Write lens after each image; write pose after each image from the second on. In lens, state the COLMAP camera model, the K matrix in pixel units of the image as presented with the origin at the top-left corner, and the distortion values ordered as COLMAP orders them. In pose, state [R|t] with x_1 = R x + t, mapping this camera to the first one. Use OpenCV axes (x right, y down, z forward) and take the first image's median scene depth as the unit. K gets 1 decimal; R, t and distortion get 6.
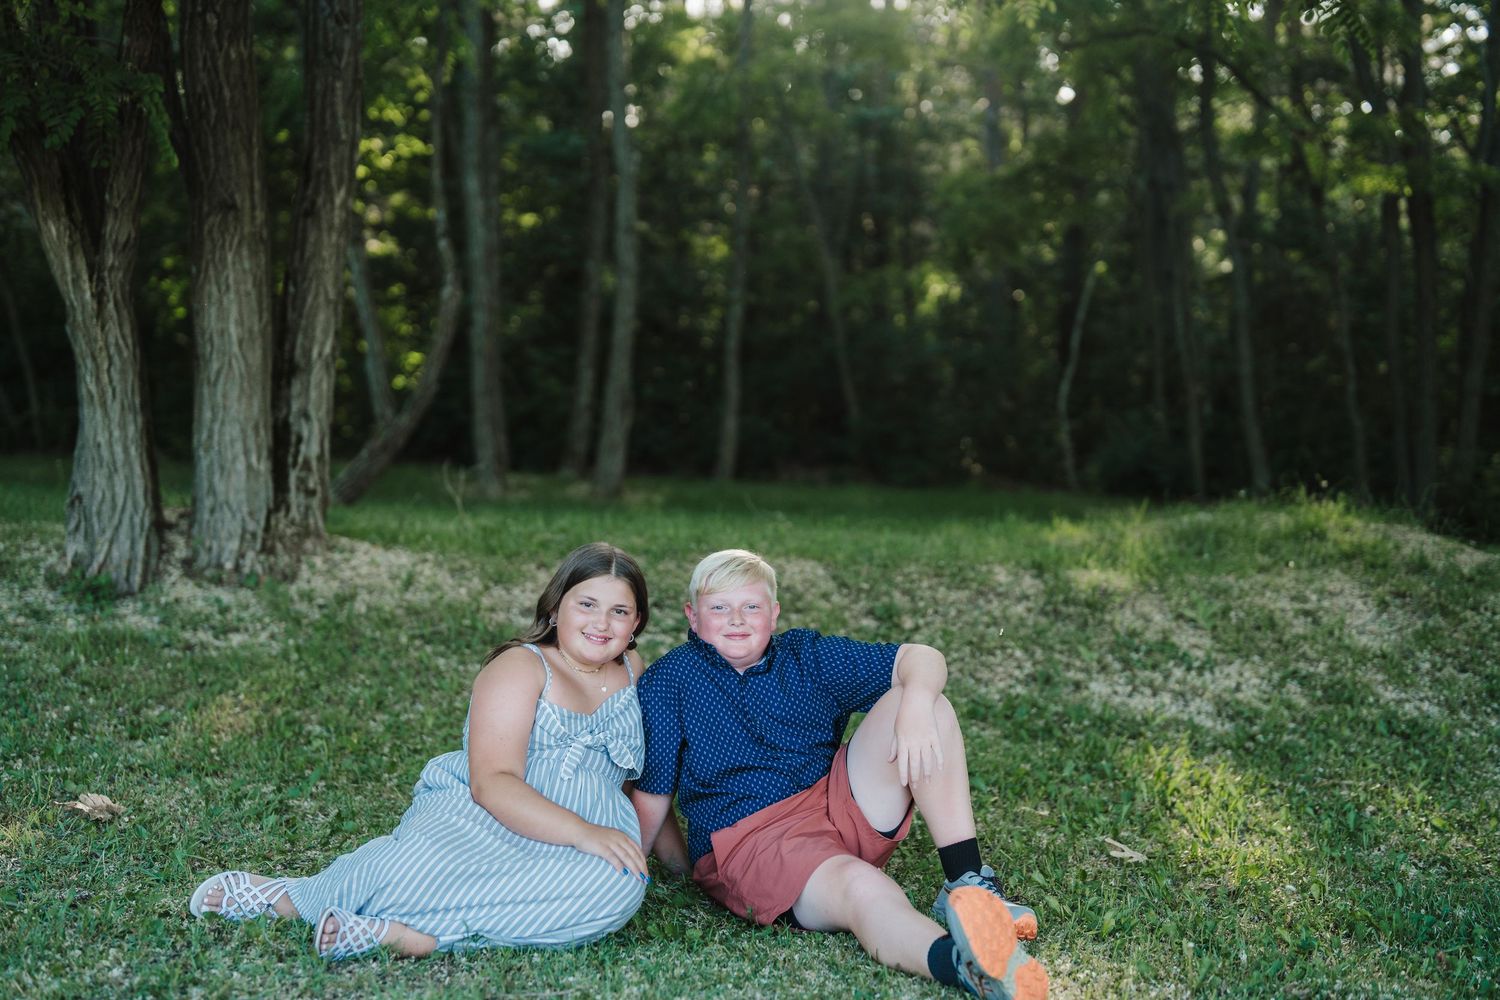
lens RADIAL K [[2100.9, 0, 661.1], [0, 2100.9, 504.0], [0, 0, 1]] dist [-0.115798, 0.986767]
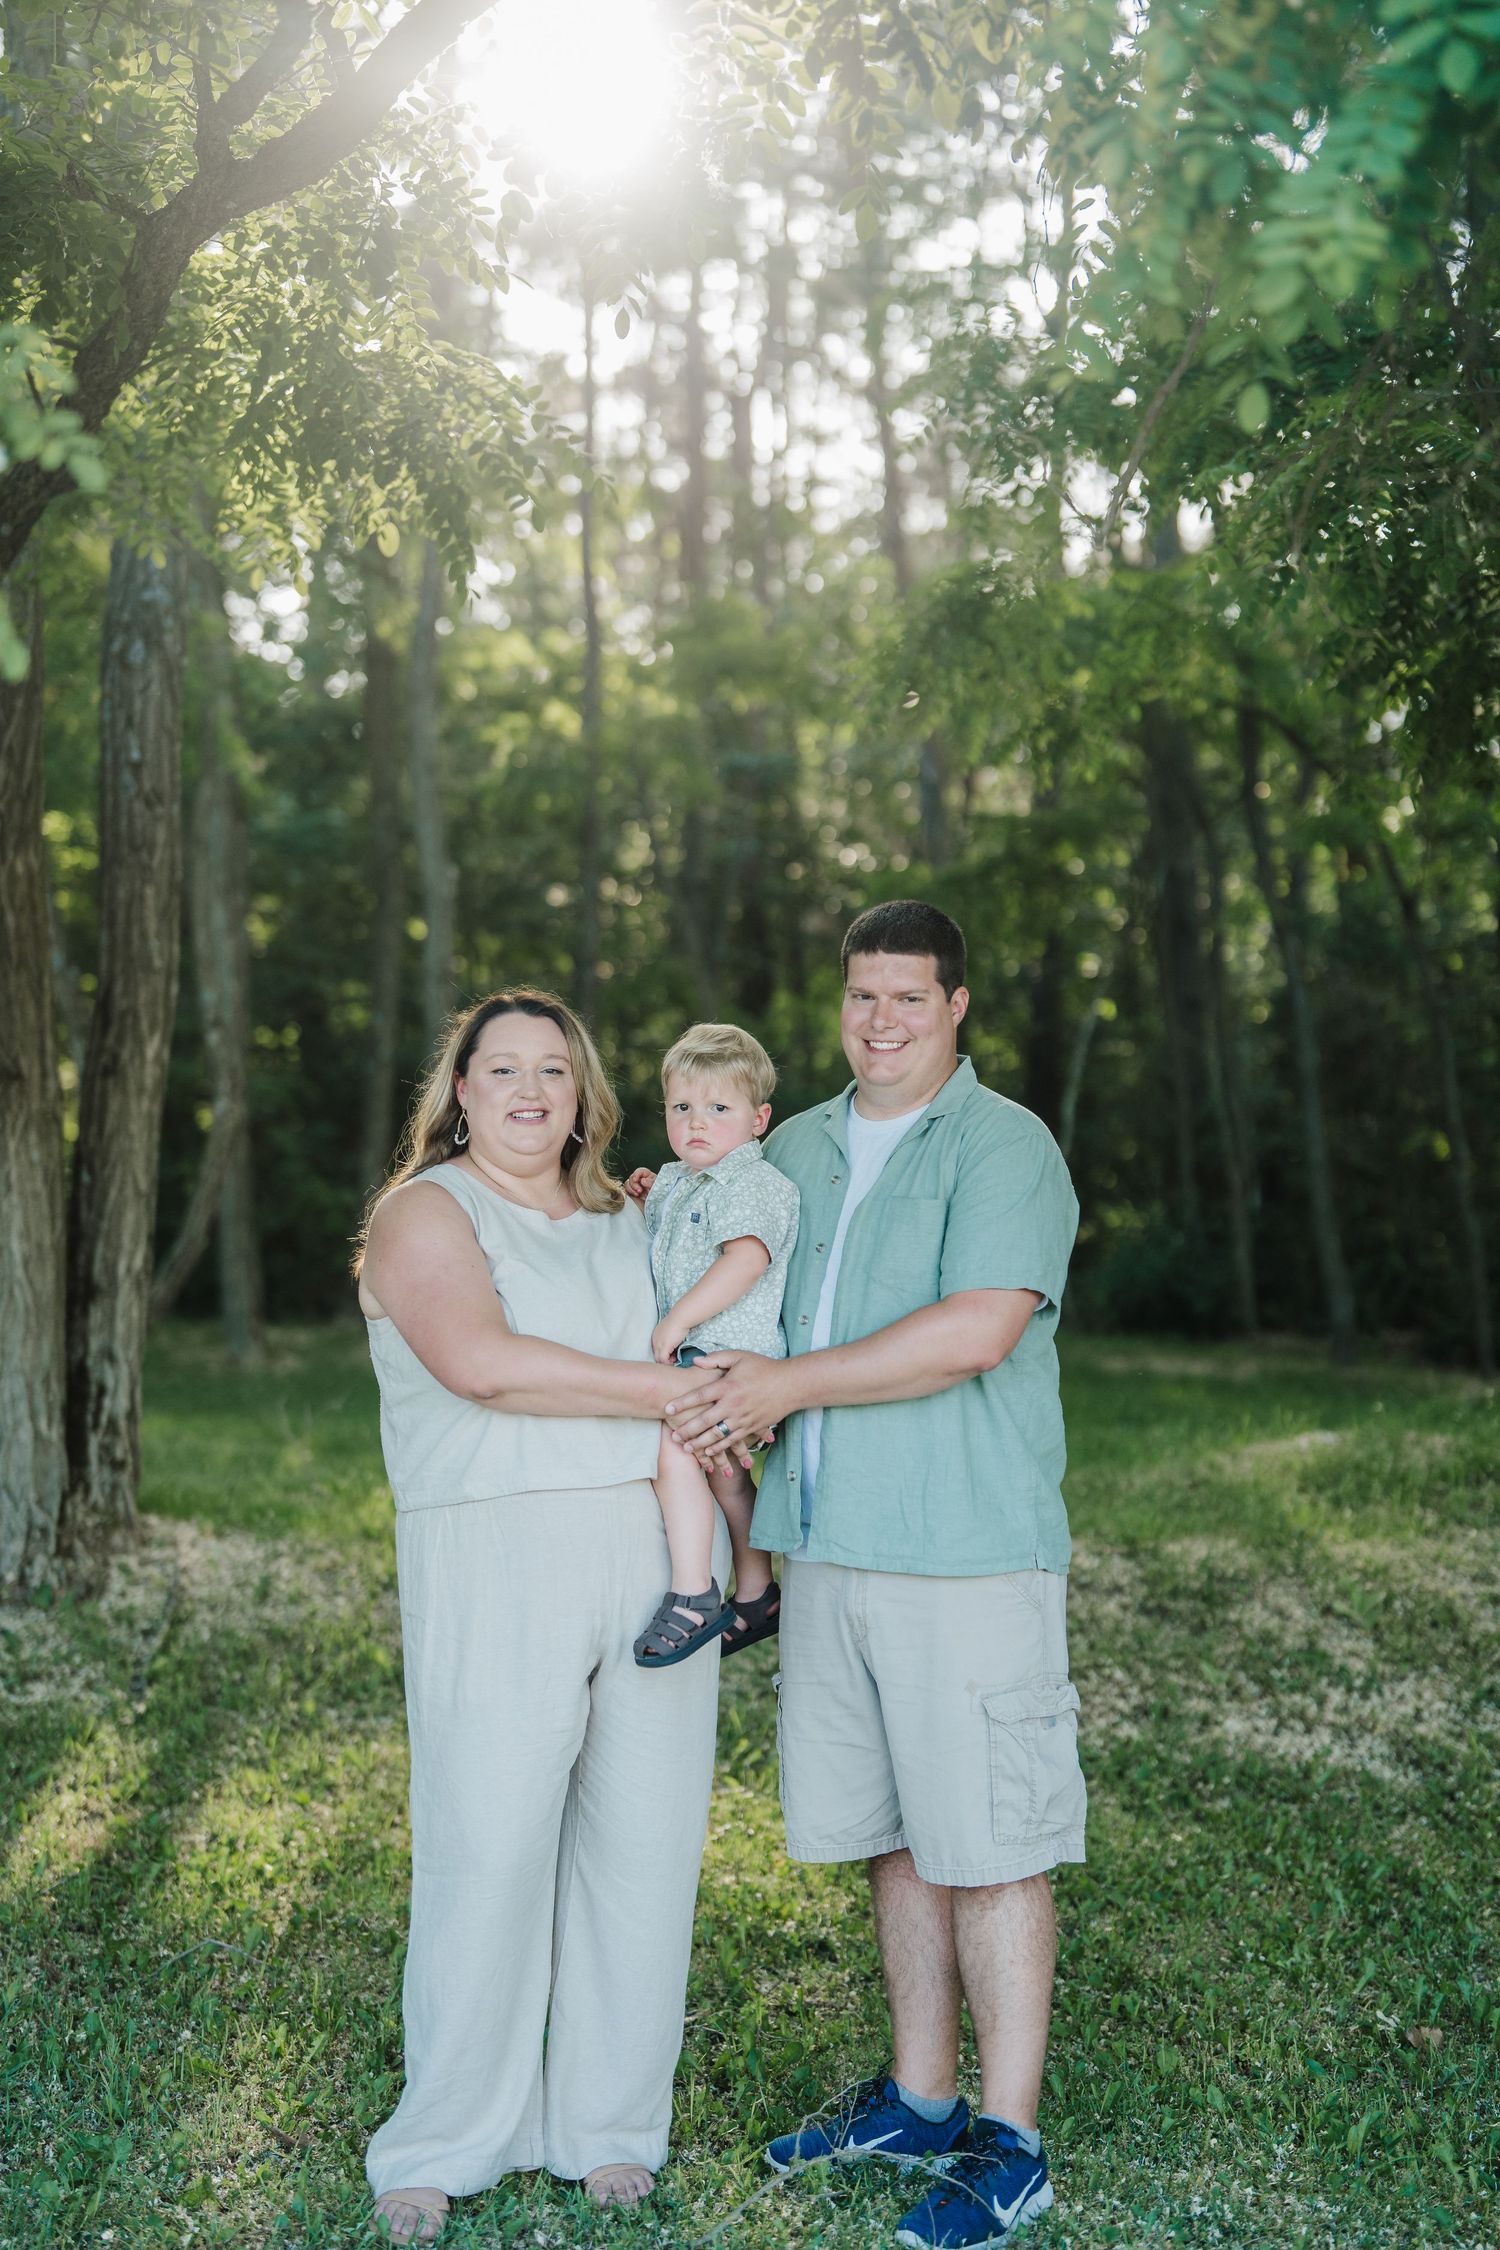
lens RADIAL K [[3186.3, 0, 649.1], [0, 3186.3, 1172.1], [0, 0, 1]] dist [-0.126067, 1.629695]
pose [[0.996182, -0.016910, 0.085649, -0.082252], [0.019624, 0.999329, -0.030942, -0.070655], [-0.085068, 0.032504, 0.995845, -0.093385]]
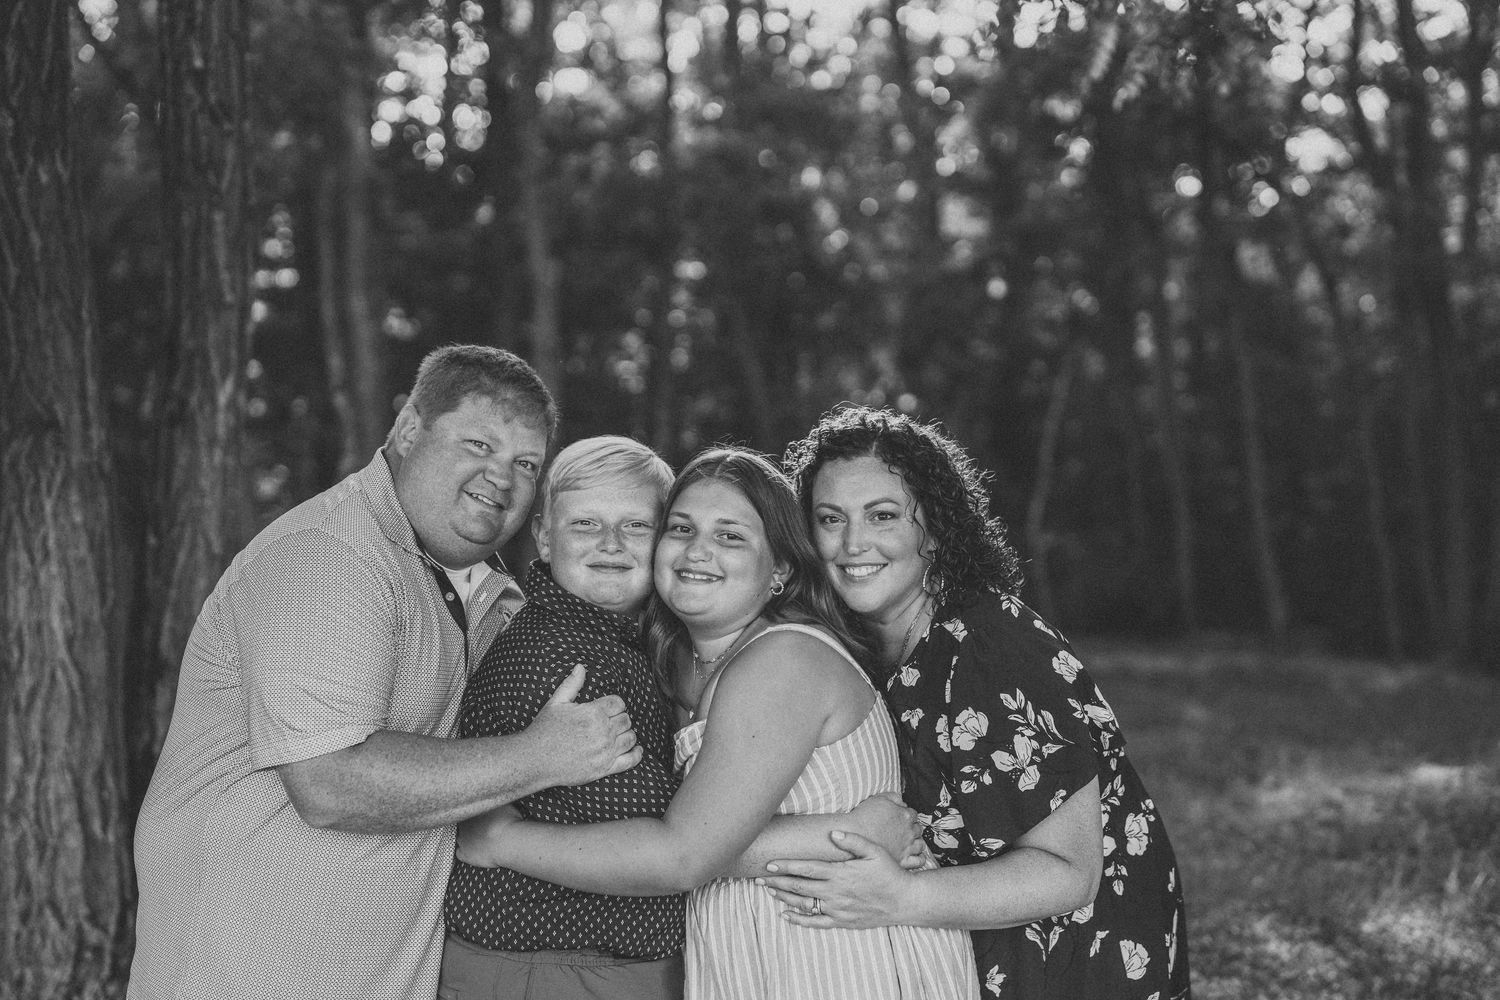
lens RADIAL K [[2177.0, 0, 719.0], [0, 2177.0, 495.7], [0, 0, 1]] dist [-0.117627, 1.223520]
pose [[0.994914, -0.034408, 0.094674, -0.071070], [0.038365, 0.998451, -0.040295, -0.087073], [-0.093141, 0.043722, 0.994692, 0.348589]]
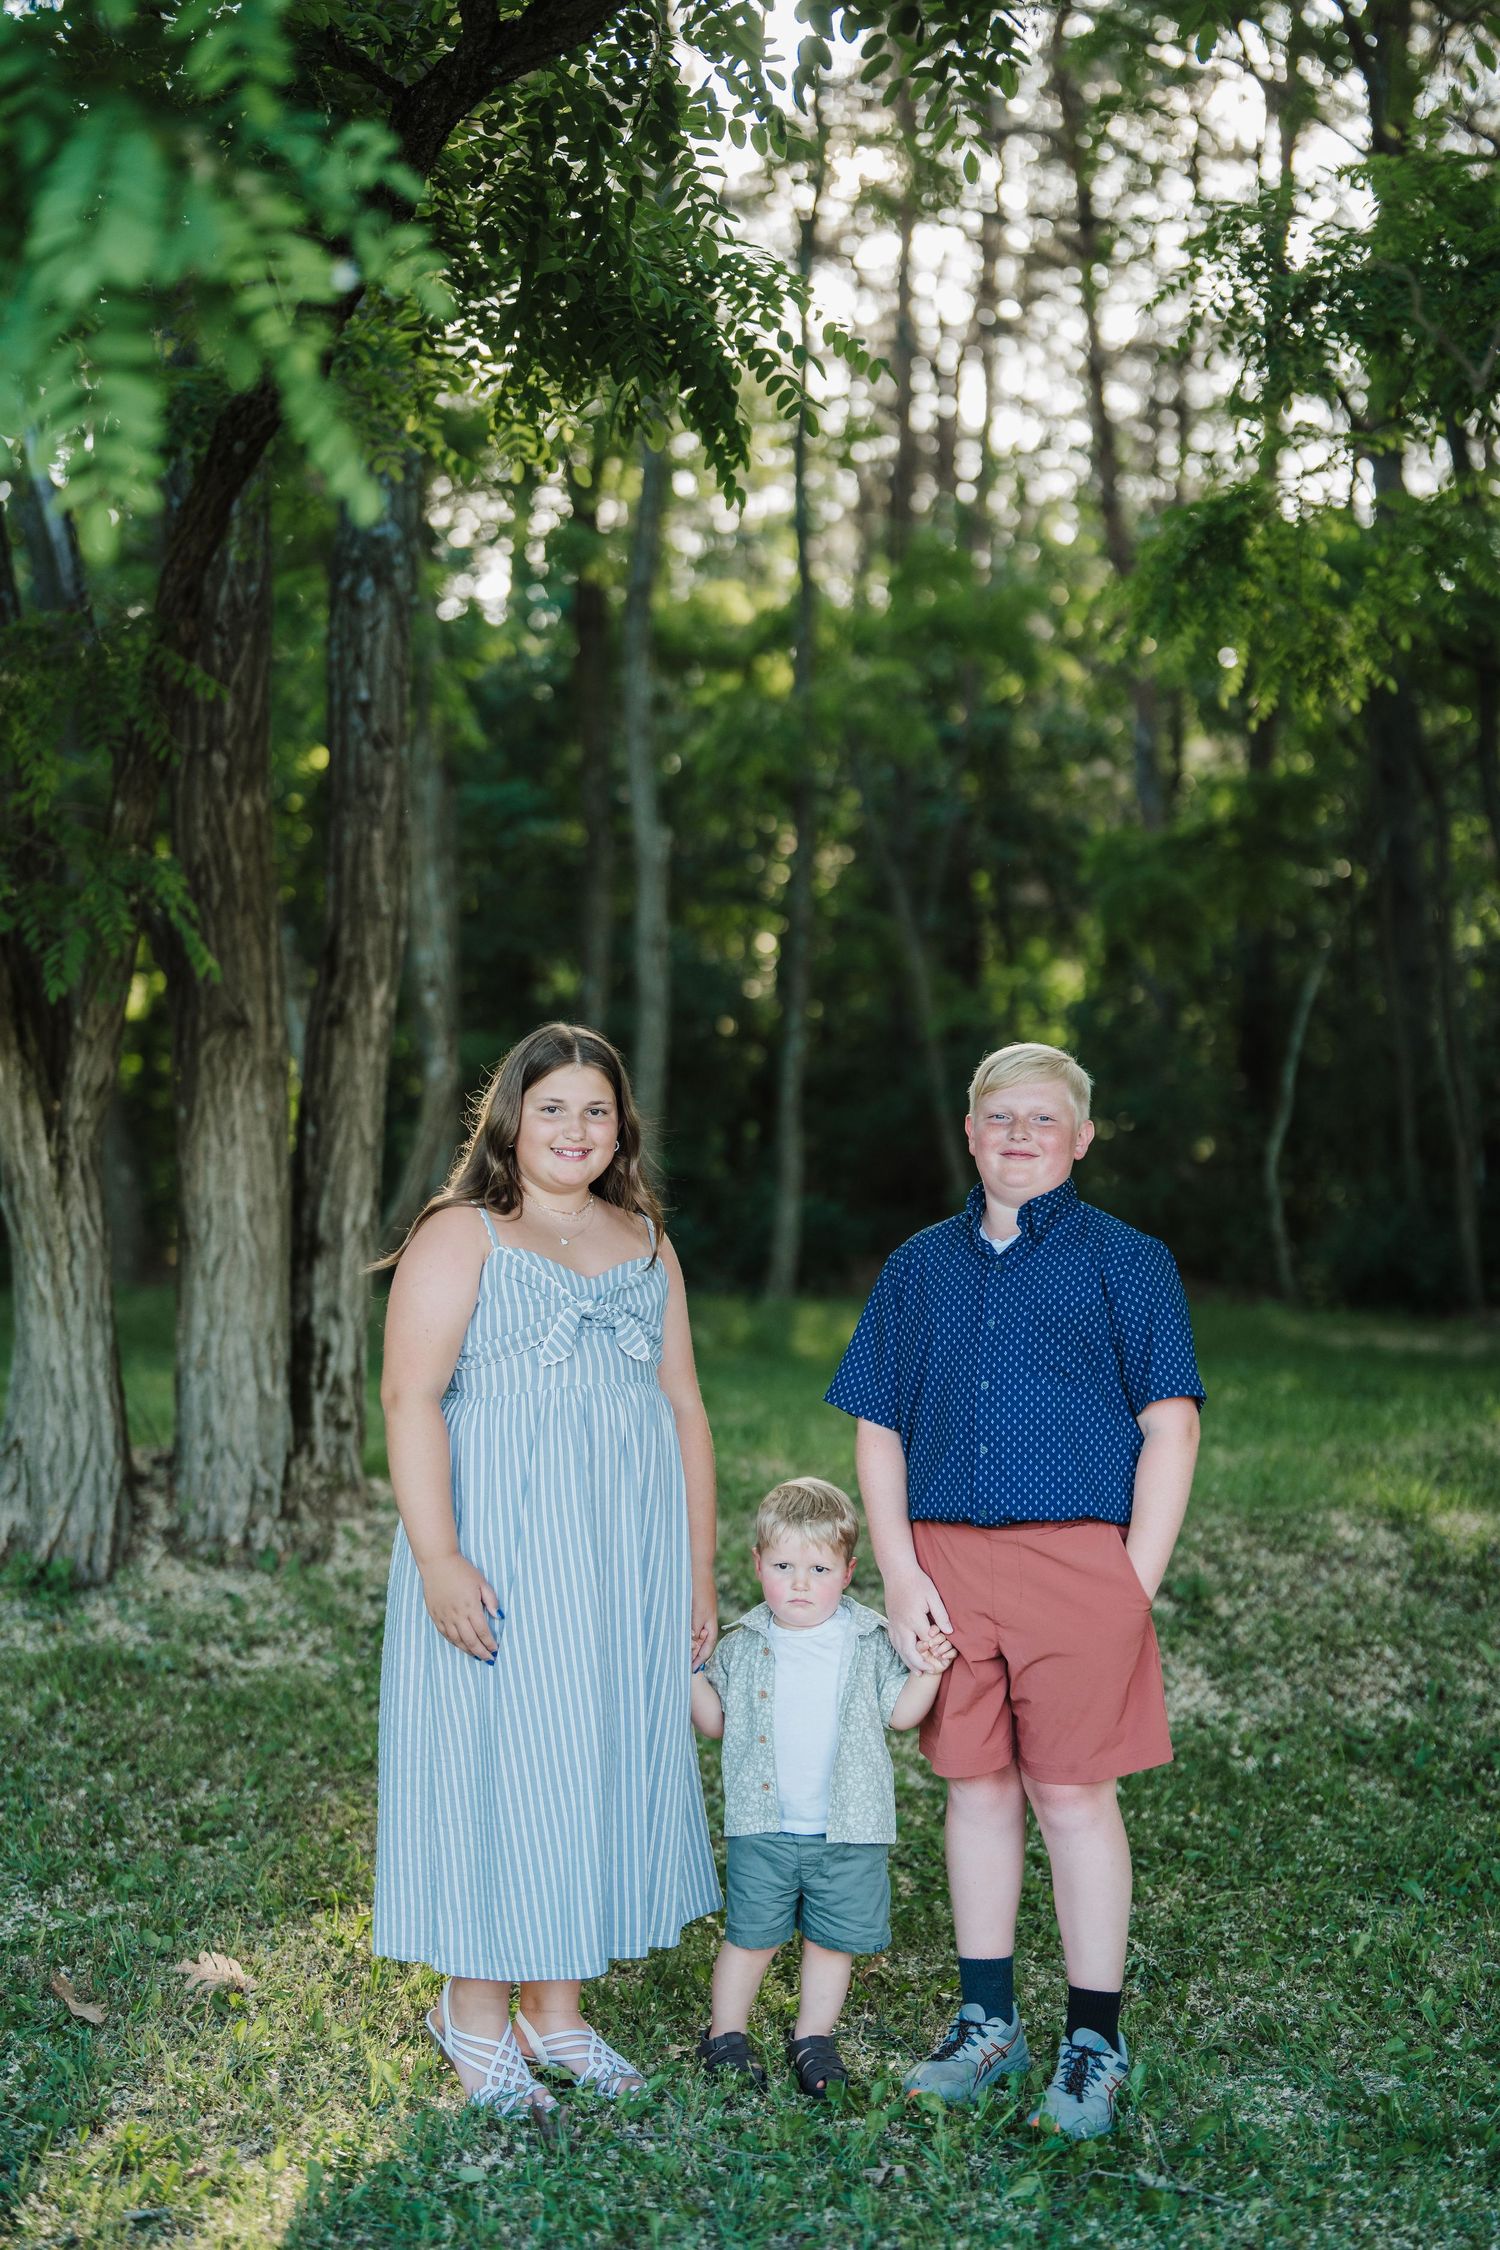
lens RADIAL K [[3170.8, 0, 654.3], [0, 3170.8, 1123.7], [0, 0, 1]] dist [-0.184334, 1.465991]
pose [[0.999520, -0.014419, 0.027413, -0.096379], [0.015549, 0.999019, -0.041466, -0.062571], [-0.026788, 0.041872, 0.998764, -0.044860]]
